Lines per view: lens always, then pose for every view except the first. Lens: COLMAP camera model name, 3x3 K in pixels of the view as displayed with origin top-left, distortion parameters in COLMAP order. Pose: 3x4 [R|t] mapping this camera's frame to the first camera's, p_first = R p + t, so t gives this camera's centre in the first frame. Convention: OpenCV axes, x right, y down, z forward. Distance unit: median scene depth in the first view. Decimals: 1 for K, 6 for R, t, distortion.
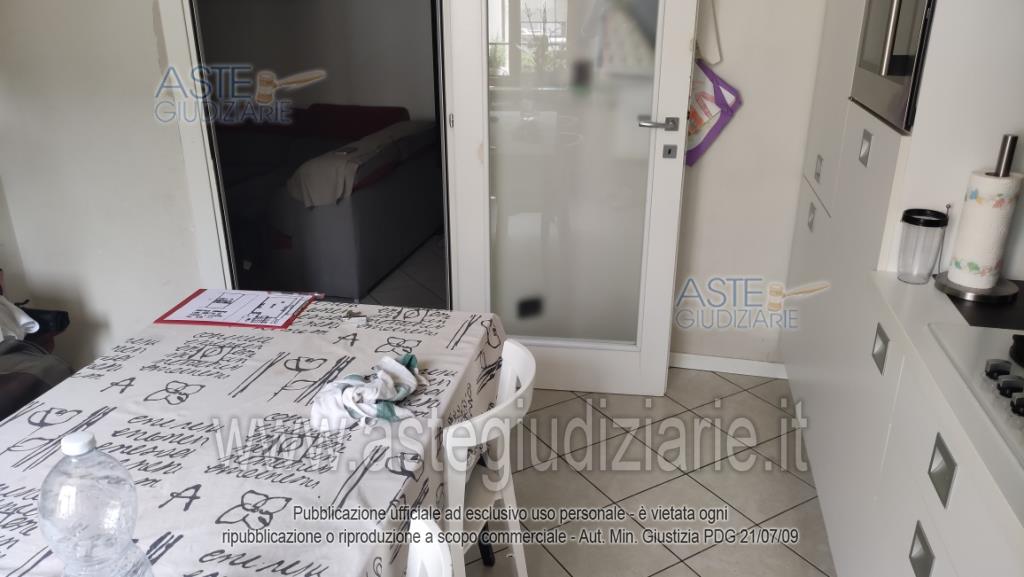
lens RADIAL K [[766.3, 0, 512.8], [0, 766.3, 288.8], [0, 0, 1]] dist [0.003269, 0.001859]
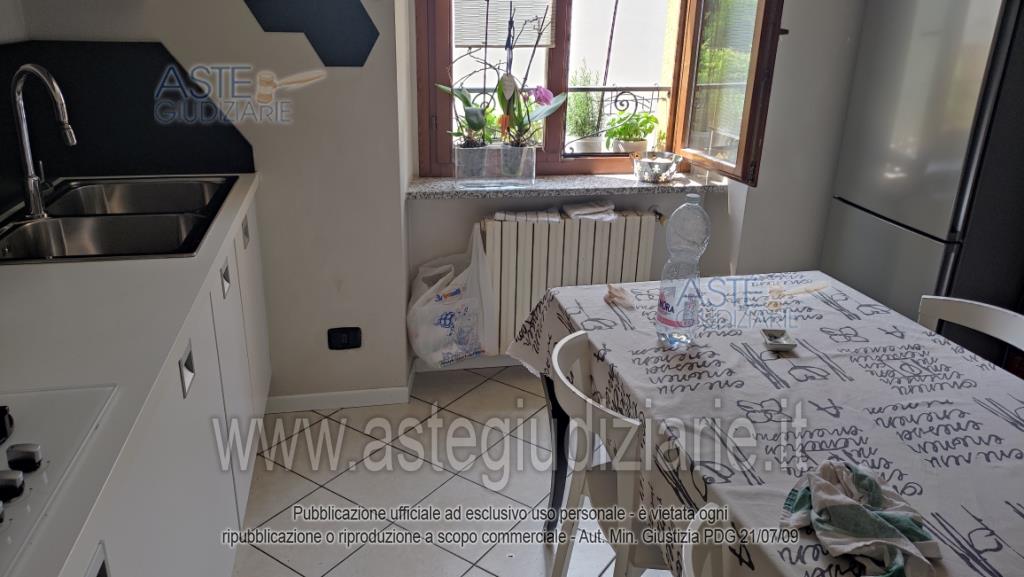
lens RADIAL K [[766.3, 0, 511.3], [0, 766.3, 289.6], [0, 0, 1]] dist [0.003269, 0.001859]
pose [[-0.909557, 0.193402, -0.367834, 0.488797], [-0.101907, 0.754291, 0.648583, -0.651138], [0.402891, 0.627408, -0.666362, 1.476367]]
